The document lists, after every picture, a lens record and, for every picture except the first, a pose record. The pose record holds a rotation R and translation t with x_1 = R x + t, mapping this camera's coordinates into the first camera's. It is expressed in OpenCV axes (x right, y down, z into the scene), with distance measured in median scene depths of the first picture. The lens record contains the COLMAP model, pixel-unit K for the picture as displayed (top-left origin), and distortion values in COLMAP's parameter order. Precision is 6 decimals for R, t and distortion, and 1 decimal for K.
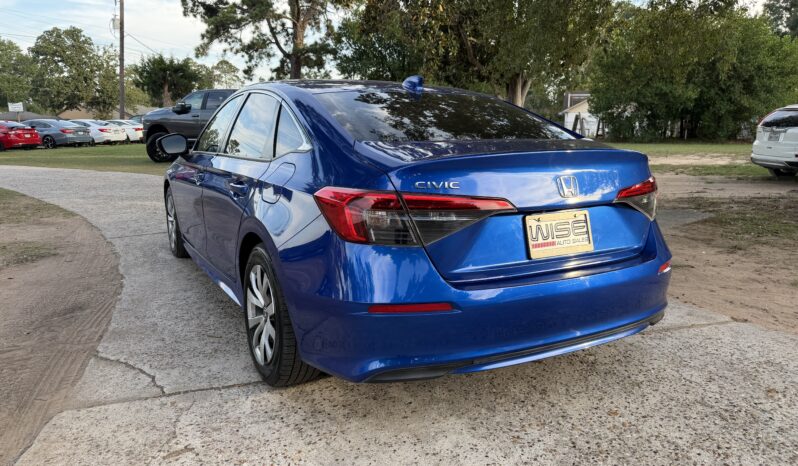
lens RADIAL K [[561.8, 0, 399.3], [0, 561.8, 249.3], [0, 0, 1]] dist [0.026562, -0.068784]
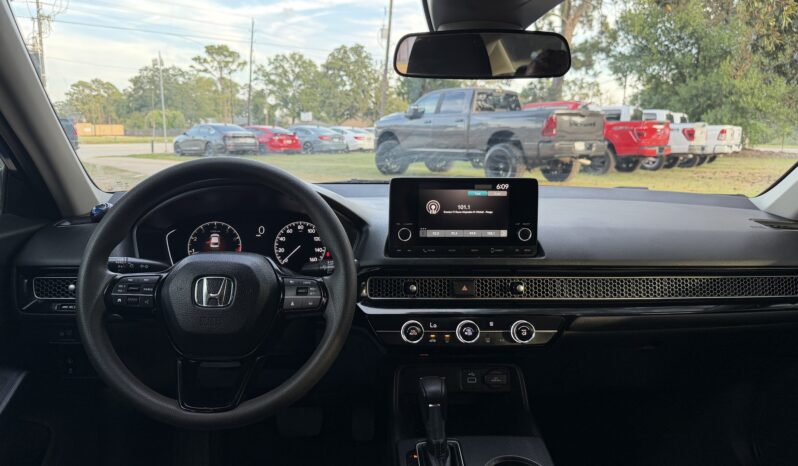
lens RADIAL K [[561.8, 0, 399.3], [0, 561.8, 249.3], [0, 0, 1]] dist [0.026562, -0.068784]
pose [[0.902915, 0.095593, -0.419054, -0.012778], [-0.103133, 0.994657, 0.004682, -0.020151], [0.417262, 0.038991, 0.907949, 0.098557]]
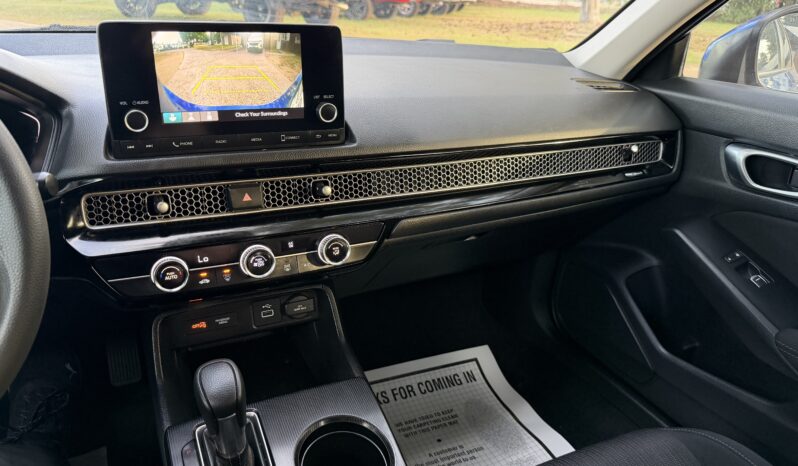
lens RADIAL K [[562.8, 0, 399.0], [0, 562.8, 233.0], [0, 0, 1]] dist [0.078483, -0.188756]
pose [[0.997548, 0.068820, -0.012701, -0.015818], [-0.064957, 0.978073, 0.197874, -0.021296], [0.026041, -0.196563, 0.980145, 0.106346]]
